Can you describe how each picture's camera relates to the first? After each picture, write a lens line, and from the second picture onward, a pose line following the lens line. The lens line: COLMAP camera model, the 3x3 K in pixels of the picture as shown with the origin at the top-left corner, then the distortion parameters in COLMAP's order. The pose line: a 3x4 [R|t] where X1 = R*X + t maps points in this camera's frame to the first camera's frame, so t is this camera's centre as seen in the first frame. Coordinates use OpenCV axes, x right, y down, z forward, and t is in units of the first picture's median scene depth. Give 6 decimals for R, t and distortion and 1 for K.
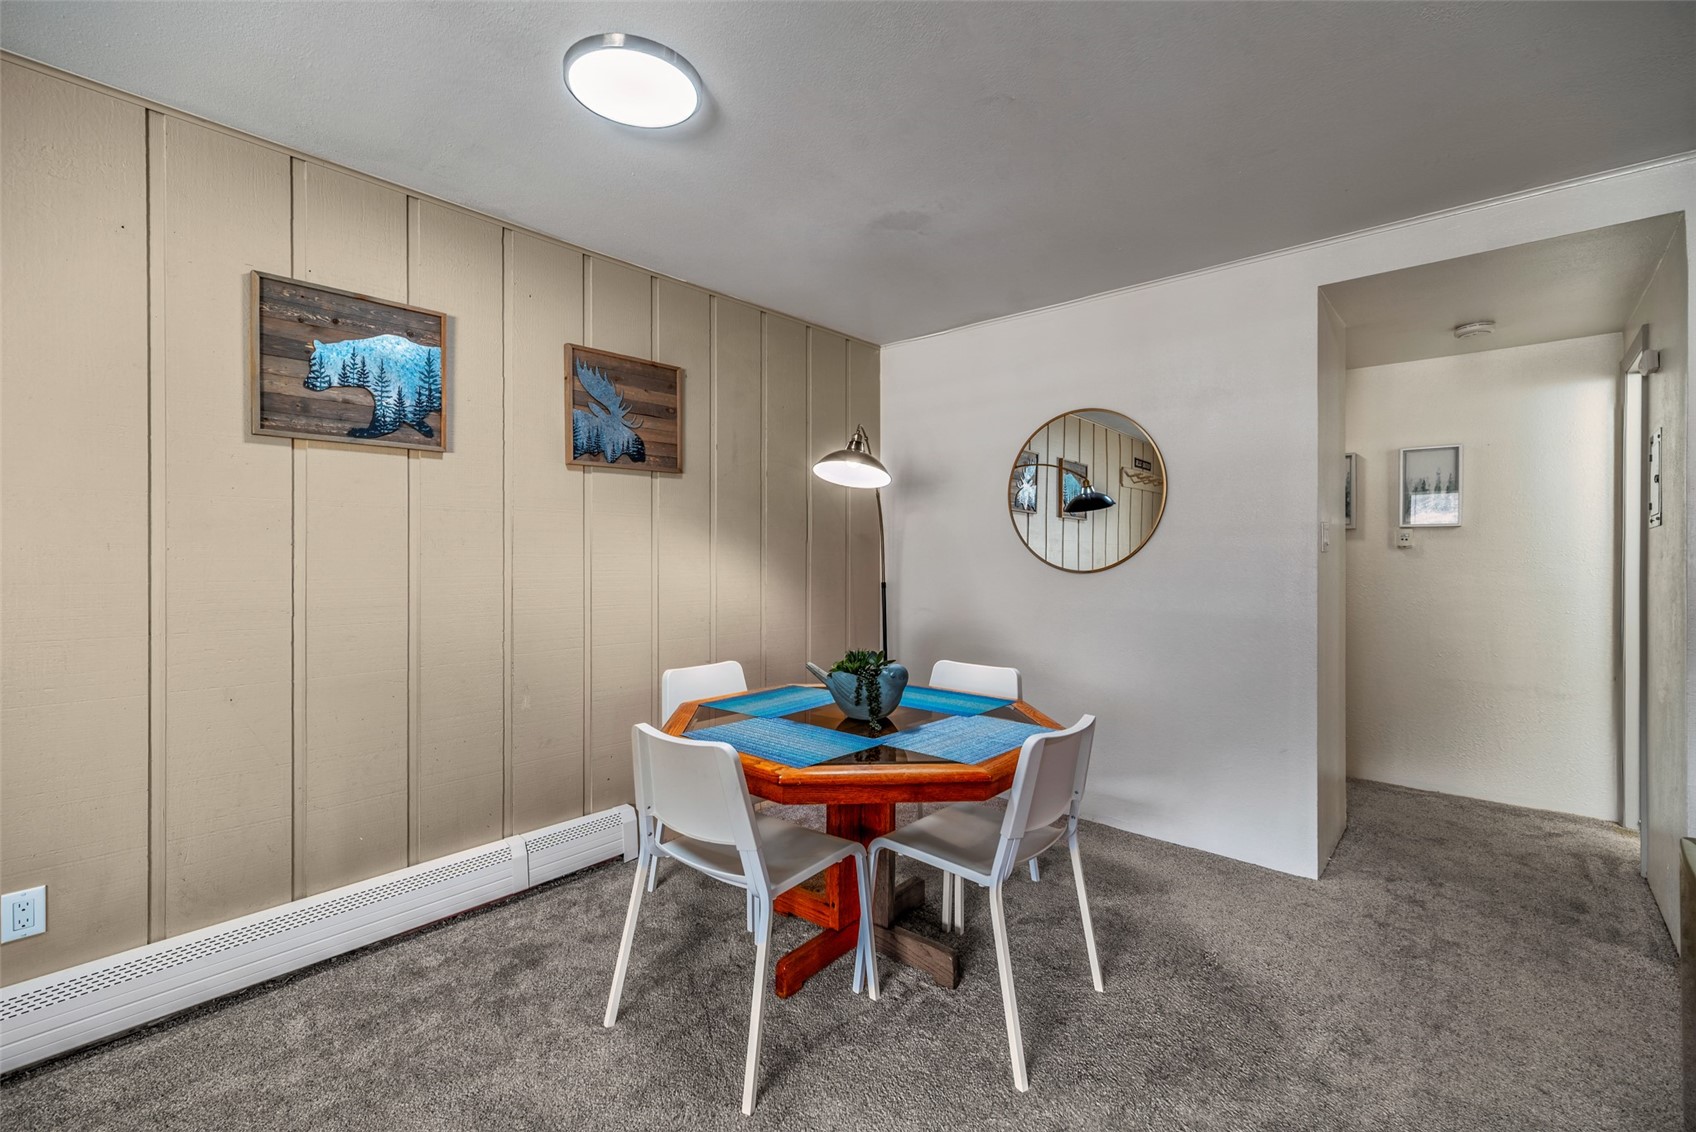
lens RADIAL K [[731.3, 0, 844.1], [0, 731.3, 560.6], [0, 0, 1]] dist [0.001680, 0.000092]
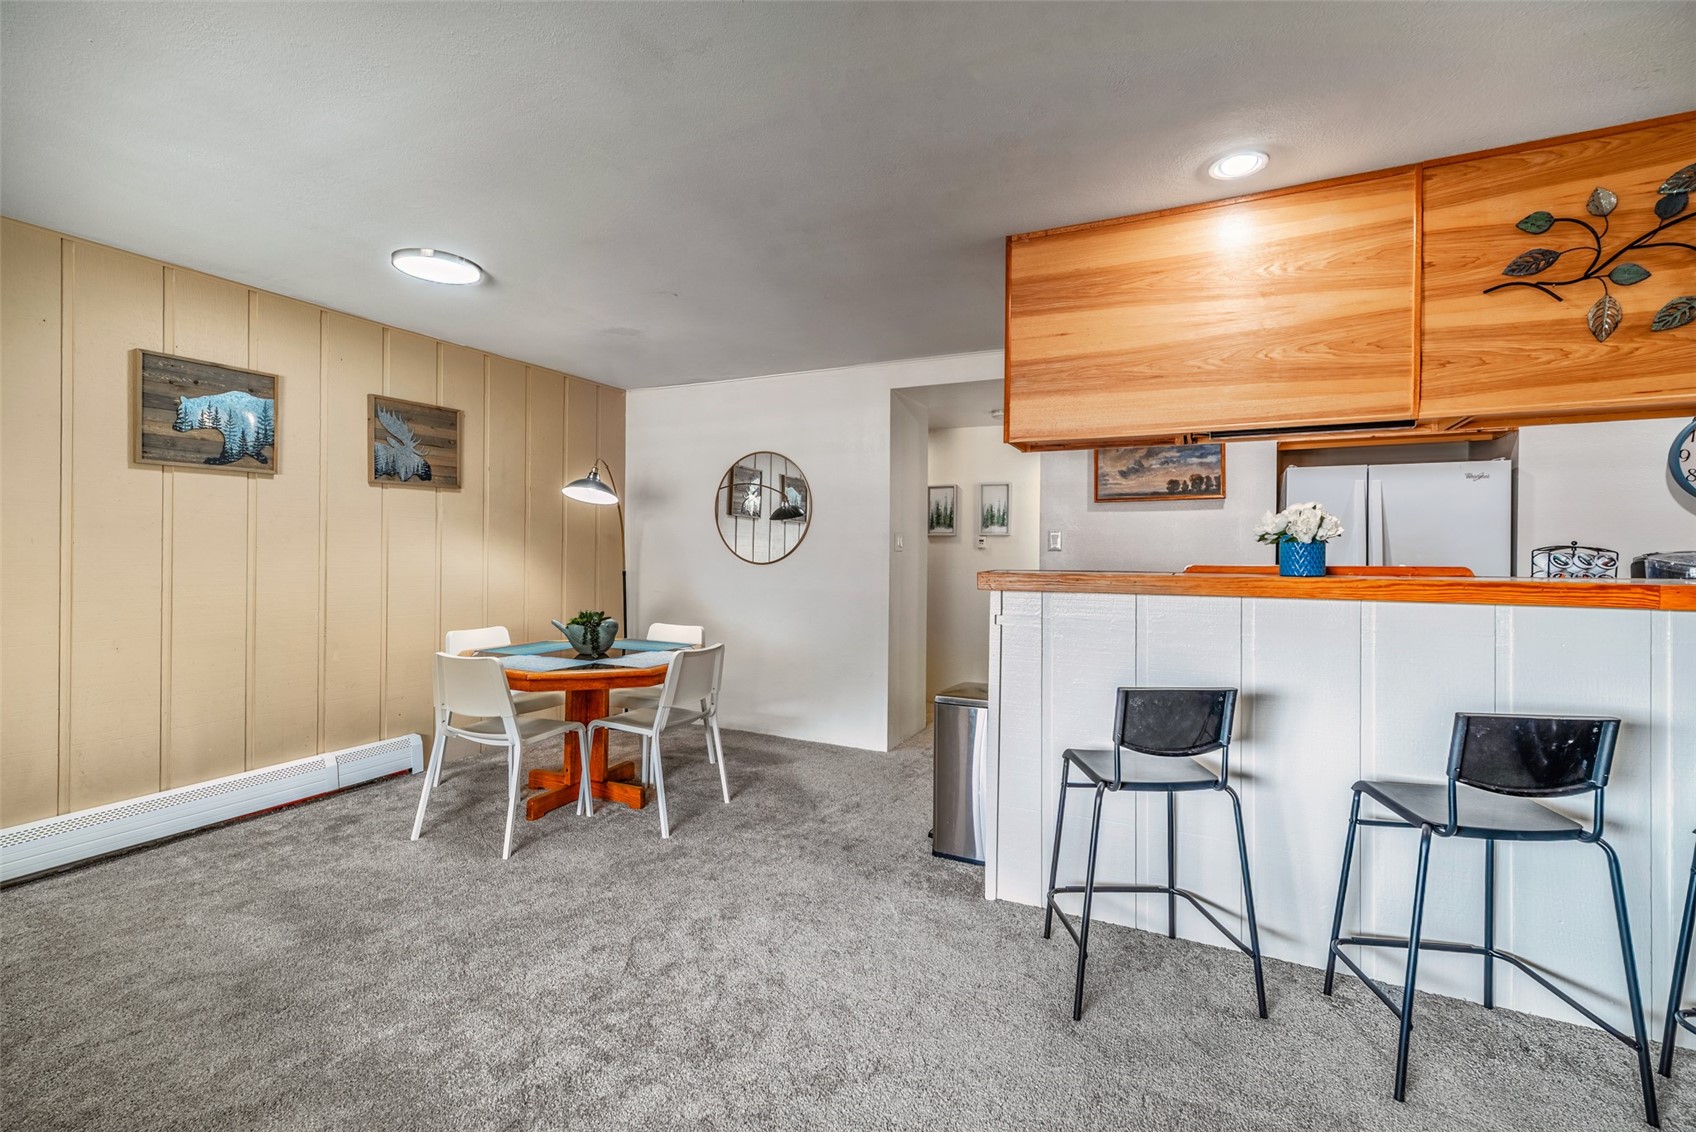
lens RADIAL K [[751.1, 0, 837.7], [0, 751.1, 553.5], [0, 0, 1]] dist [0.010270, -0.000204]
pose [[0.964462, 0.007921, 0.264103, 0.110562], [-0.007177, 0.999967, -0.003779, -0.000008], [-0.264125, 0.001749, 0.964487, -0.697187]]
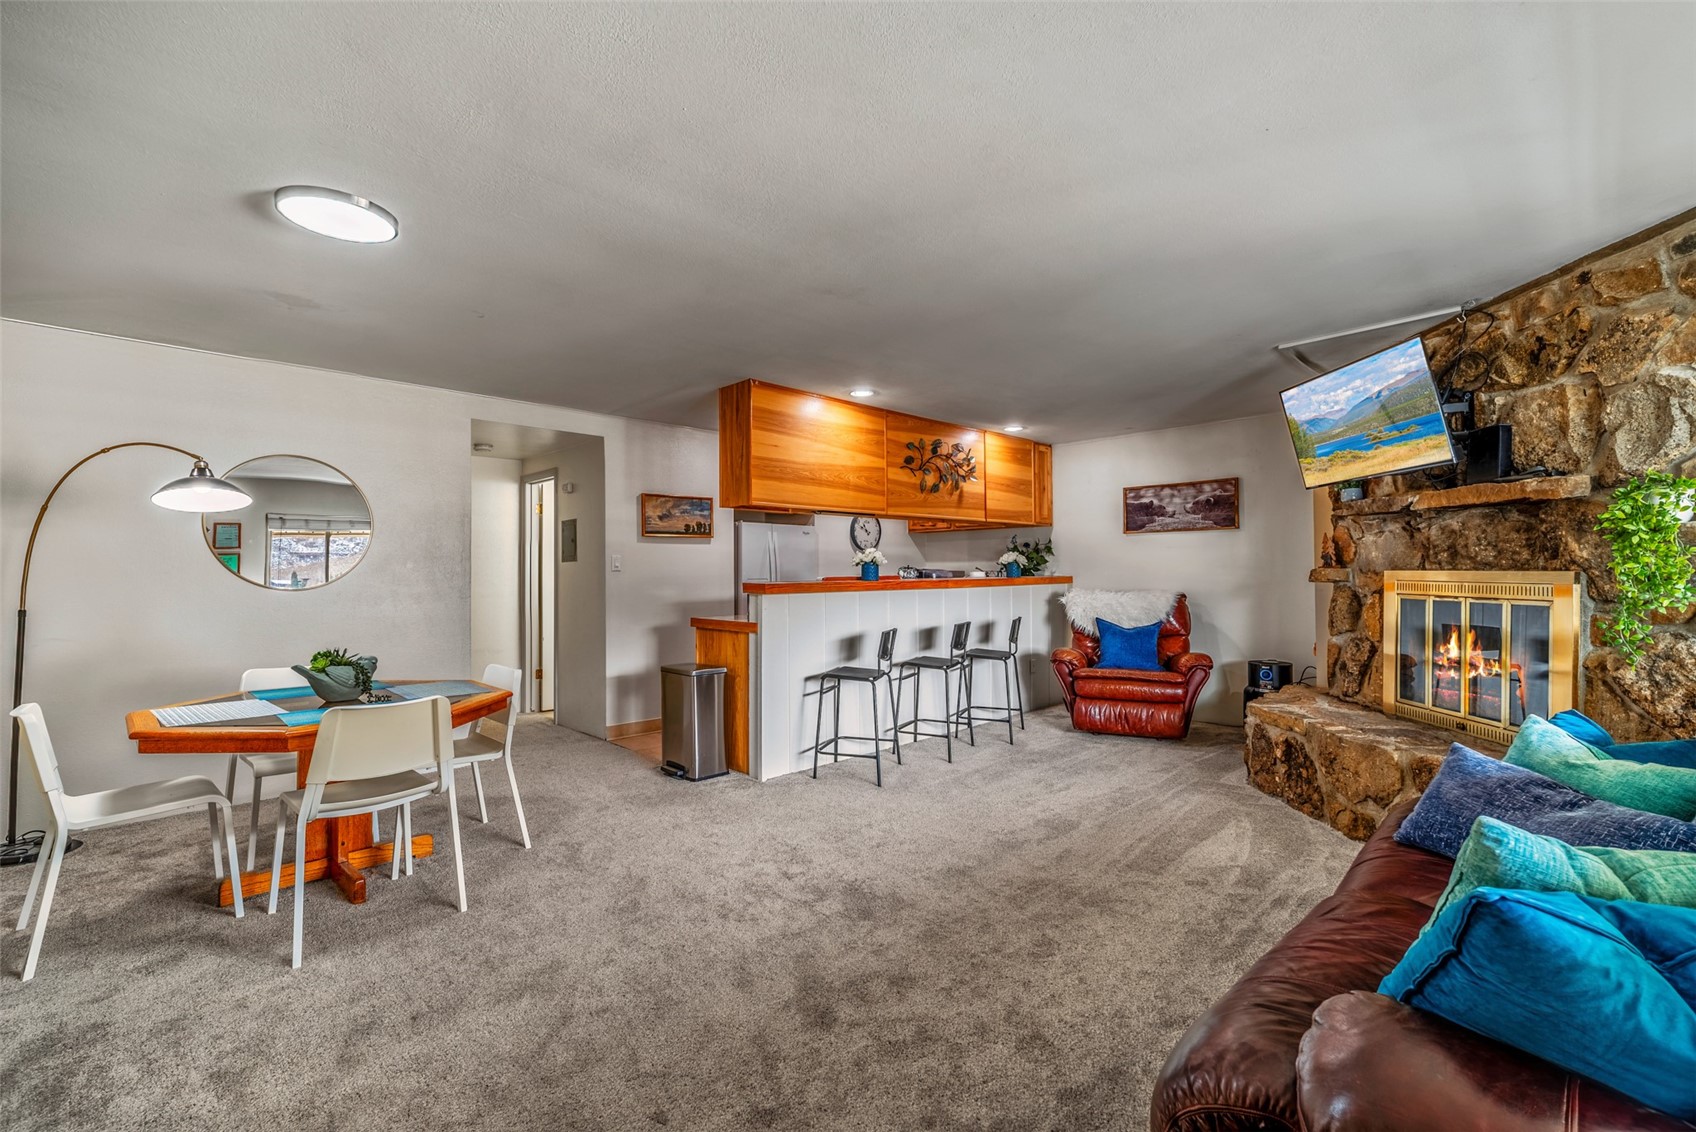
lens RADIAL K [[727.4, 0, 840.7], [0, 727.4, 575.5], [0, 0, 1]] dist [0.006269, 0.000057]
pose [[0.078772, -0.005058, 0.996880, -1.177468], [0.011383, 0.999926, 0.004174, -0.003918], [-0.996828, 0.011019, 0.078823, 0.003177]]
